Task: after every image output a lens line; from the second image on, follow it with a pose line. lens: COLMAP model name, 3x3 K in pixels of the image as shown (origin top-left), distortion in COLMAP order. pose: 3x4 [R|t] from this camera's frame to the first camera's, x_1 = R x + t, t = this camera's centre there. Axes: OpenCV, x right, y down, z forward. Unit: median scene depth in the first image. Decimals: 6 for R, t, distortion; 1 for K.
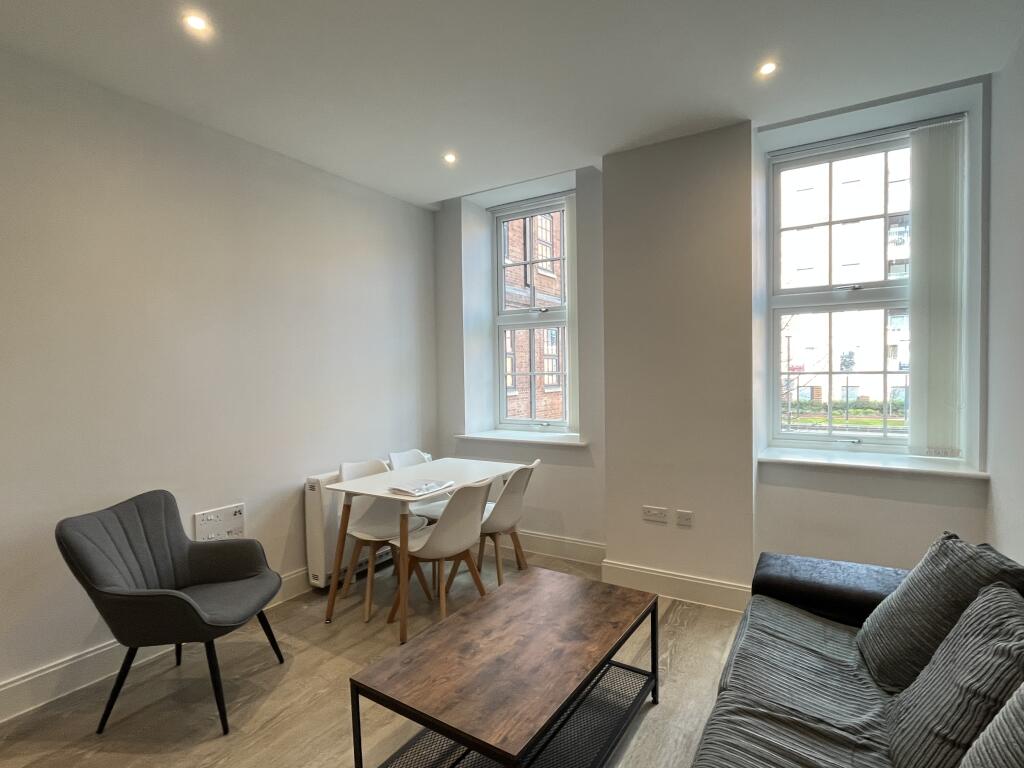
lens RADIAL K [[528.9, 0, 510.1], [0, 528.9, 384.3], [0, 0, 1]] dist [-0.002773, 0.000231]
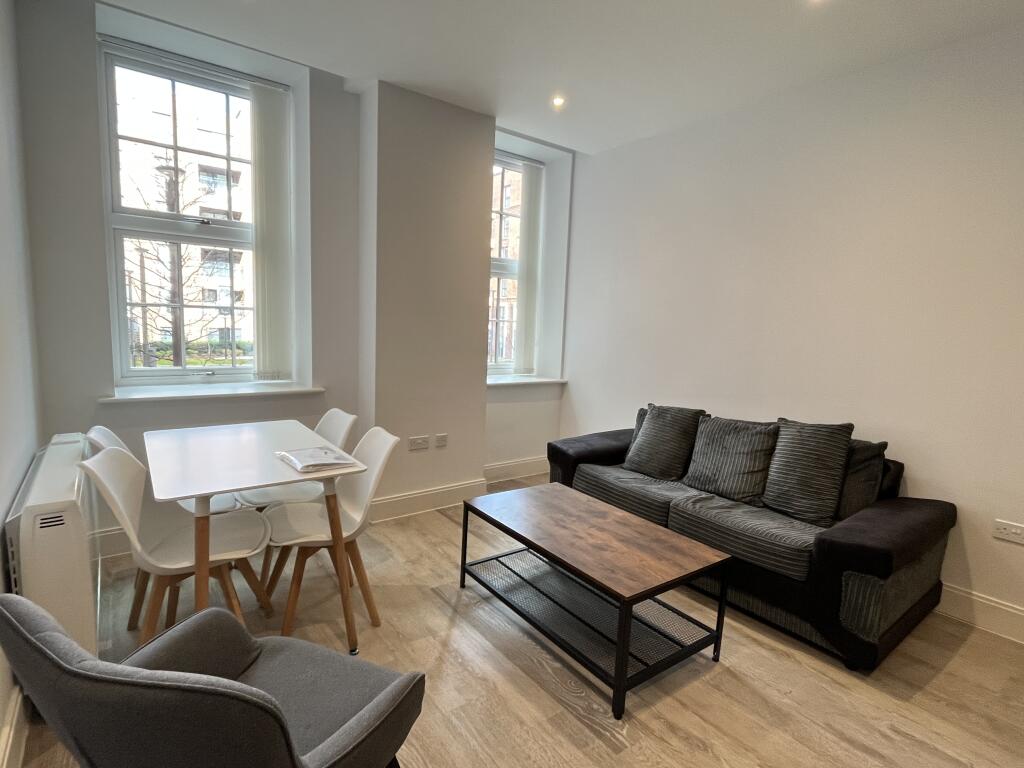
lens RADIAL K [[528.9, 0, 510.1], [0, 528.9, 384.3], [0, 0, 1]] dist [-0.002773, 0.000231]
pose [[0.352578, -0.083356, 0.932063, -0.719843], [-0.020656, 0.995089, 0.096806, 0.011715], [-0.935554, -0.053384, 0.349124, 0.460503]]
